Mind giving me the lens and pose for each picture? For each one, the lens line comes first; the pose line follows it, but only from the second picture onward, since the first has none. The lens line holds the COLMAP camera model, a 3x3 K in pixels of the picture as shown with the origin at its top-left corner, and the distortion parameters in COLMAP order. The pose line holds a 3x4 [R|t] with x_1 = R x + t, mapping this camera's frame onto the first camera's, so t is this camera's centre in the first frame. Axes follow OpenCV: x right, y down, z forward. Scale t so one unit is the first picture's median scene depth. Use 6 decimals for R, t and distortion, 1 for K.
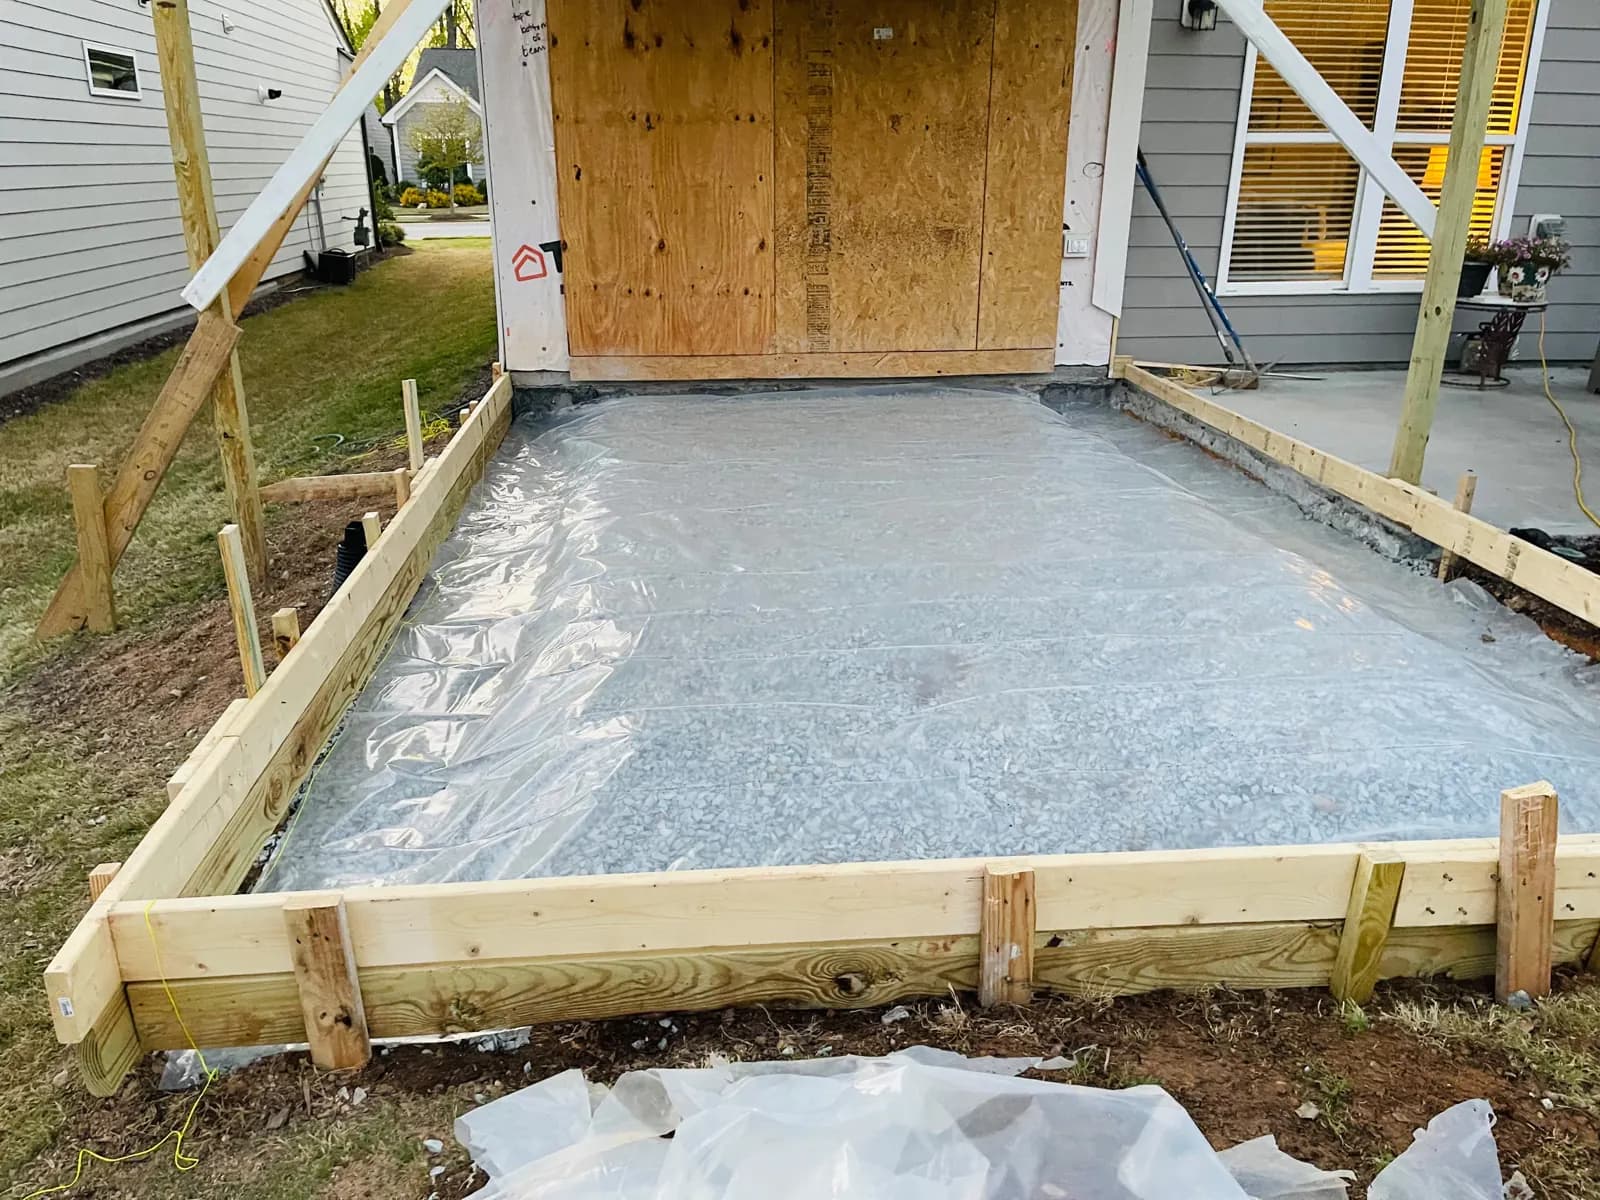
lens RADIAL K [[1280.3, 0, 800.0], [0, 1280.3, 600.0], [0, 0, 1]] dist [0.090511, -0.118990]
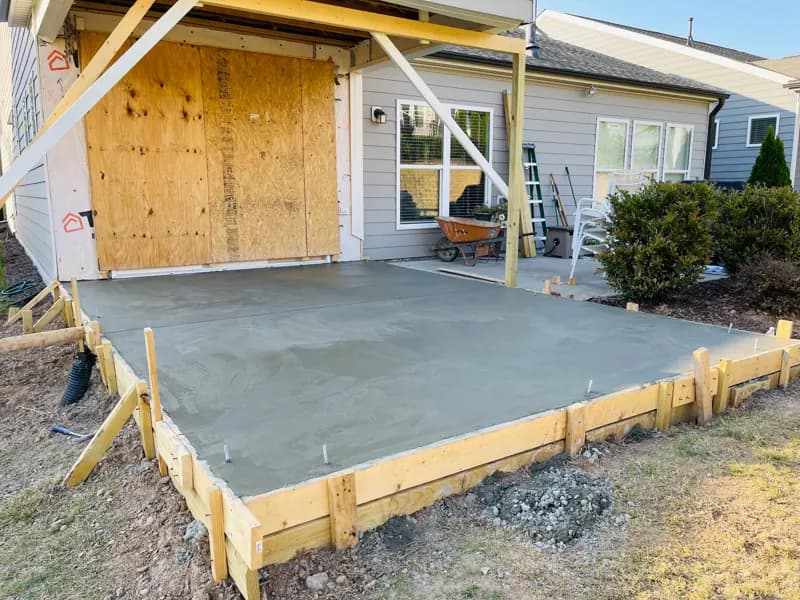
lens RADIAL K [[640.2, 0, 400.0], [0, 640.2, 300.0], [0, 0, 1]] dist [0.090511, -0.118990]
pose [[0.867794, -0.087221, 0.489210, -0.272368], [0.166067, 0.978777, -0.120075, 0.035001], [-0.468355, 0.185442, 0.863861, 0.005655]]
